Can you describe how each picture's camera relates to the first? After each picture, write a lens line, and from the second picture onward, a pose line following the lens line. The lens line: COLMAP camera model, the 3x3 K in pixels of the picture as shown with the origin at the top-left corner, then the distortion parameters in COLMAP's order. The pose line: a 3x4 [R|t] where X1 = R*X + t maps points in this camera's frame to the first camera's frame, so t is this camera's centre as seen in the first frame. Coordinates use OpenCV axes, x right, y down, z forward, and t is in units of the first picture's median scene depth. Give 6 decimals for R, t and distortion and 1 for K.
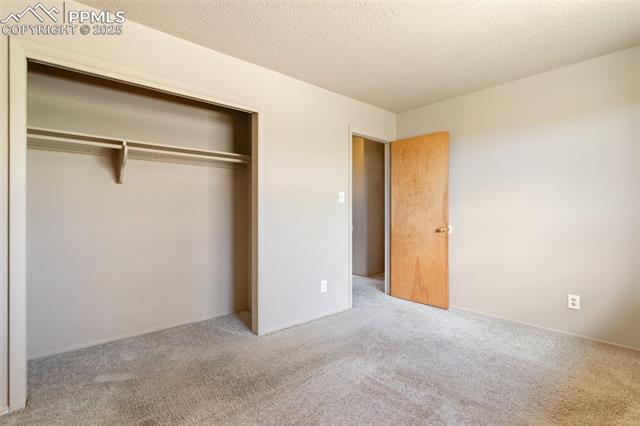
lens RADIAL K [[301.8, 0, 322.3], [0, 301.8, 209.6], [0, 0, 1]] dist [0.001852, 0.000255]
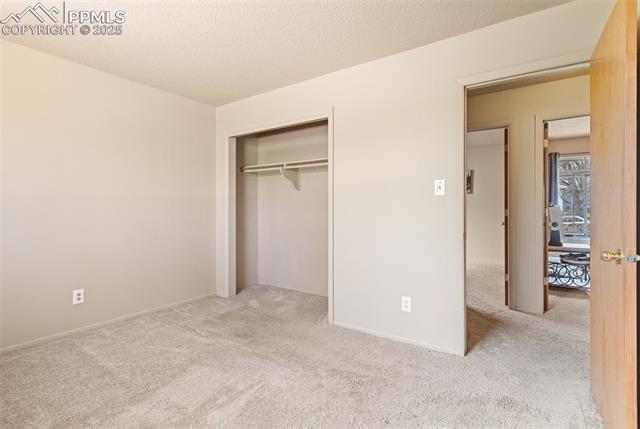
lens RADIAL K [[301.4, 0, 321.1], [0, 301.4, 207.2], [0, 0, 1]] dist [-0.000080, -0.000129]
pose [[0.269956, -0.004805, -0.962861, 0.844702], [0.002744, 0.999987, -0.004221, 0.007826], [0.962869, -0.001502, 0.269966, 0.700732]]
